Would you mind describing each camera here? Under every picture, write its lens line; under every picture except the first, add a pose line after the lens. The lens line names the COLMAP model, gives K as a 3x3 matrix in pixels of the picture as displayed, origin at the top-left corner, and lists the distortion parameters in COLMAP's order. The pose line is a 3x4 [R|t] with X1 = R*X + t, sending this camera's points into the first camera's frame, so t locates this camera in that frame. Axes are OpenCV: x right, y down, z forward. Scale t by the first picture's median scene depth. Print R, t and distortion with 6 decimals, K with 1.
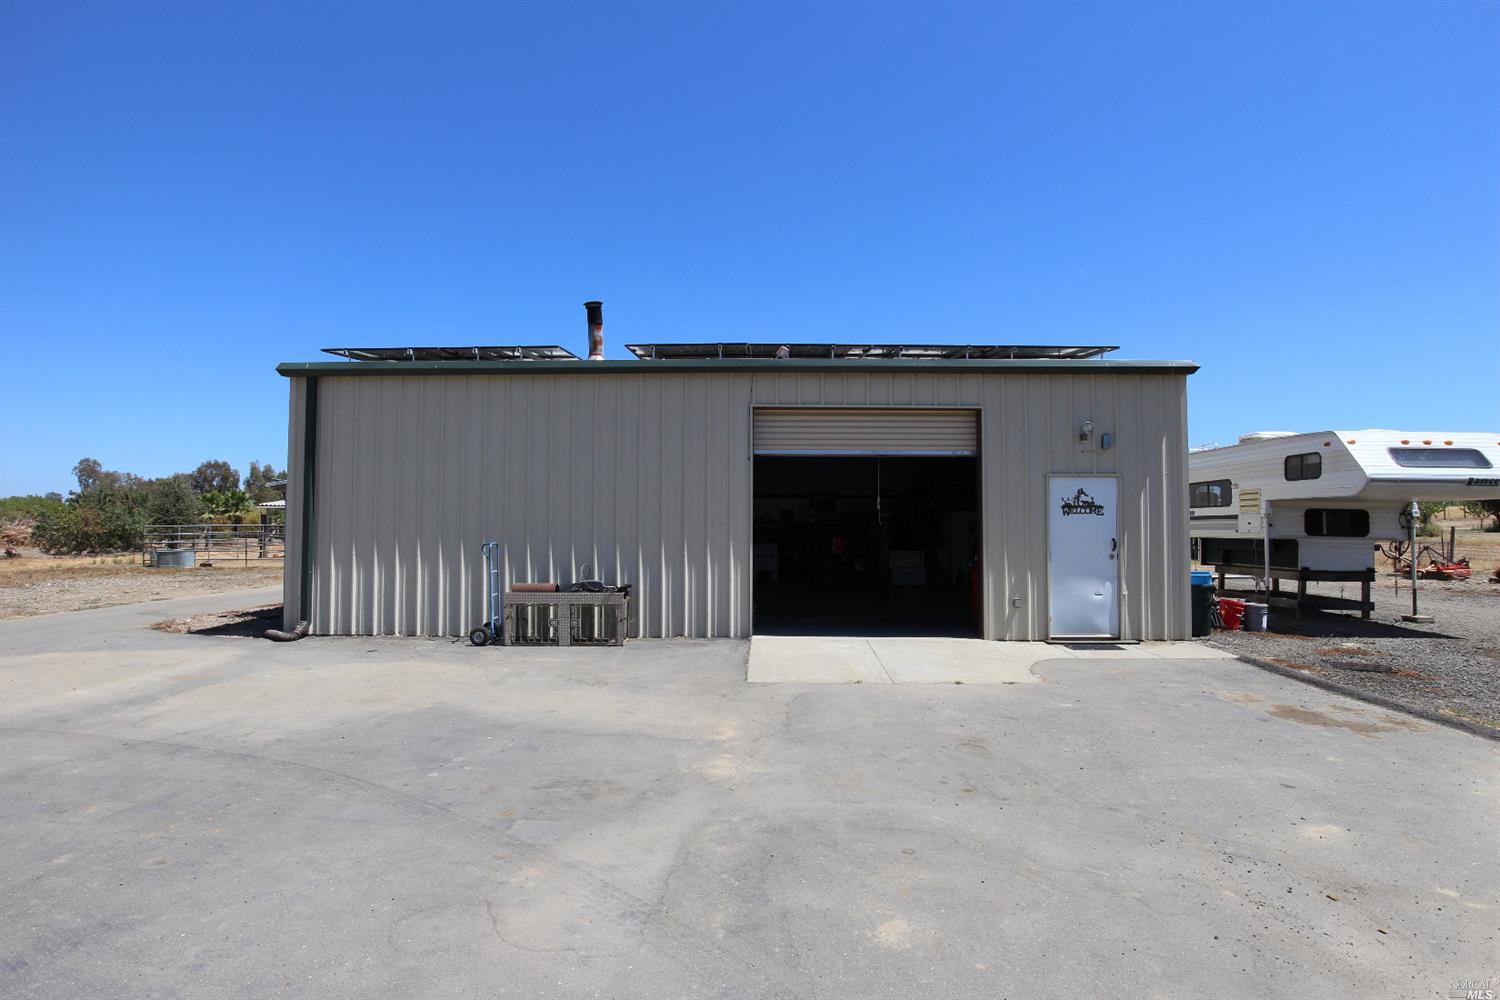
lens RADIAL K [[743.1, 0, 750.0], [0, 743.1, 500.0], [0, 0, 1]] dist [-0.038076, 0.007535]
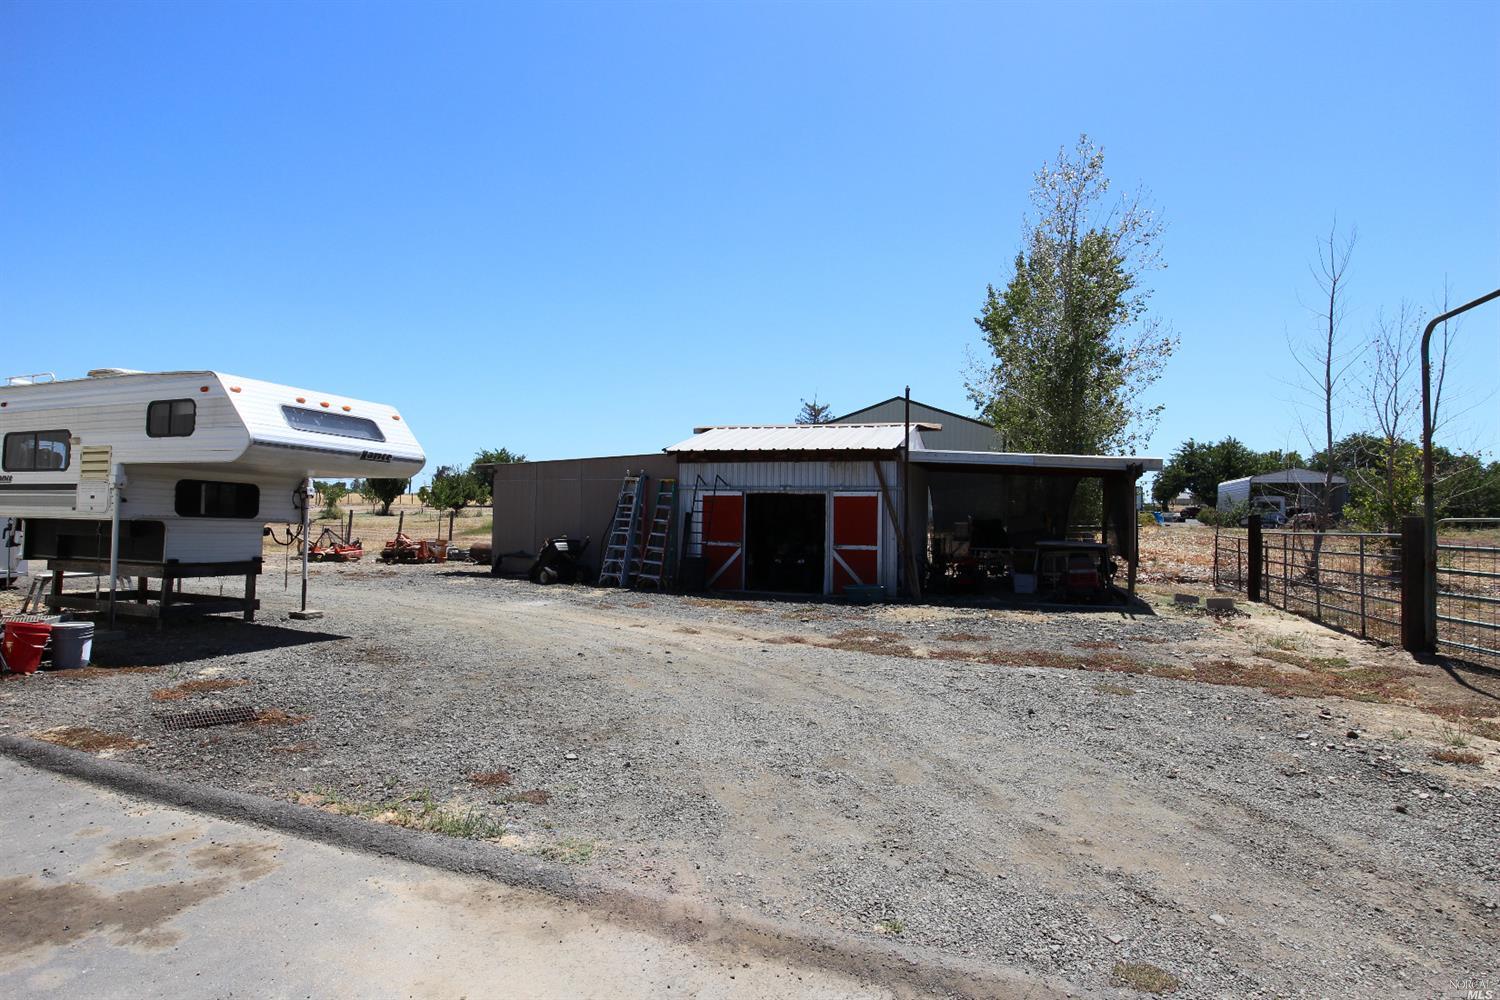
lens RADIAL K [[743.1, 0, 750.0], [0, 743.1, 500.0], [0, 0, 1]] dist [-0.038076, 0.007535]
pose [[0.300469, 0.028235, 0.953373, 0.243854], [-0.051674, 0.998576, -0.013288, 0.013110], [-0.952391, -0.045272, 0.301500, 0.236813]]
